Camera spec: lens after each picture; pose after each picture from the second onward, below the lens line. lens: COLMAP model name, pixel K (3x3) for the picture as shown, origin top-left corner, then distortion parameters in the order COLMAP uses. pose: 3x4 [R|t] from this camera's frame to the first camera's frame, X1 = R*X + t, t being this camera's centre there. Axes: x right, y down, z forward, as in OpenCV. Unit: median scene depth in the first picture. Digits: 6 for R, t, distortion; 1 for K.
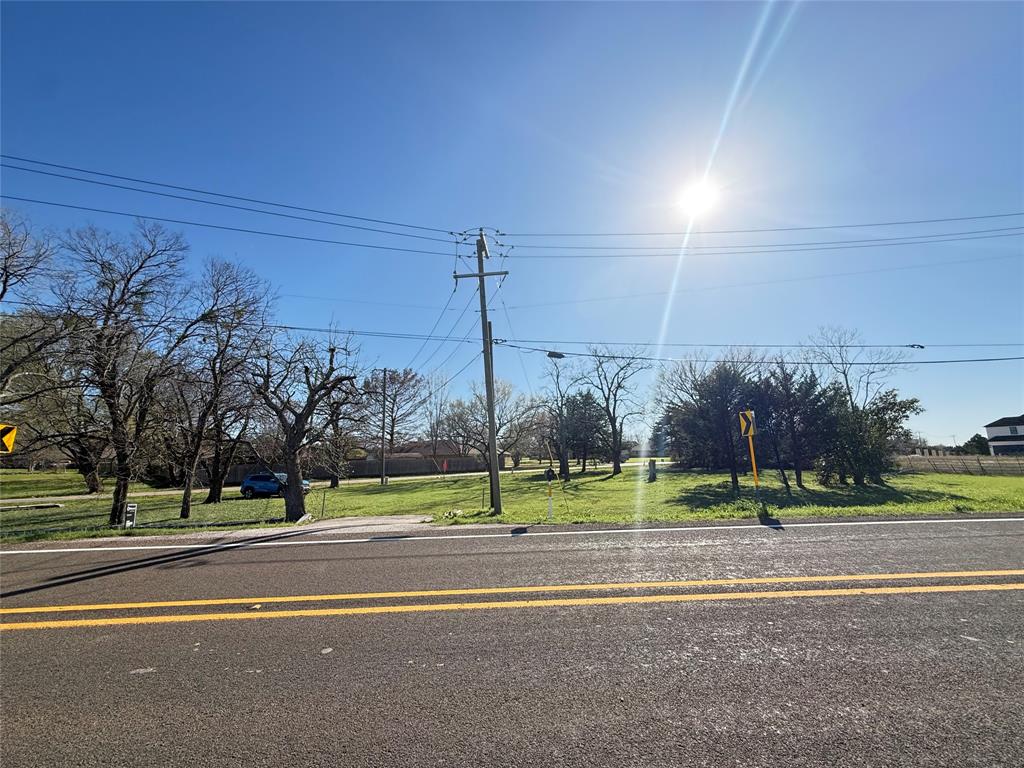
lens RADIAL K [[407.3, 0, 509.1], [0, 407.3, 385.0], [0, 0, 1]] dist [-0.001473, -0.000273]
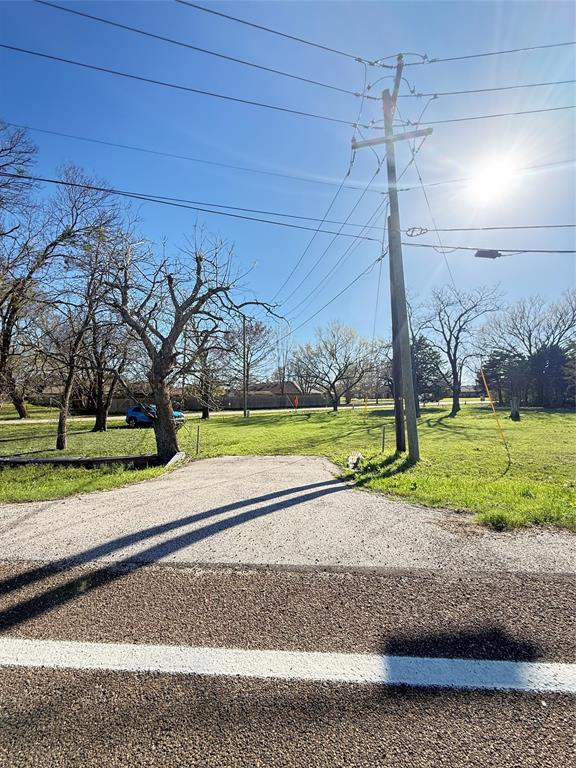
lens RADIAL K [[305.5, 0, 288.0], [0, 305.5, 384.0], [0, 0, 1]] dist [-0.001473, -0.000273]
pose [[0.991802, 0.008248, -0.127515, -0.108401], [0.008801, 0.991135, 0.132565, 0.052825], [0.127478, -0.132600, 0.982938, 0.237623]]
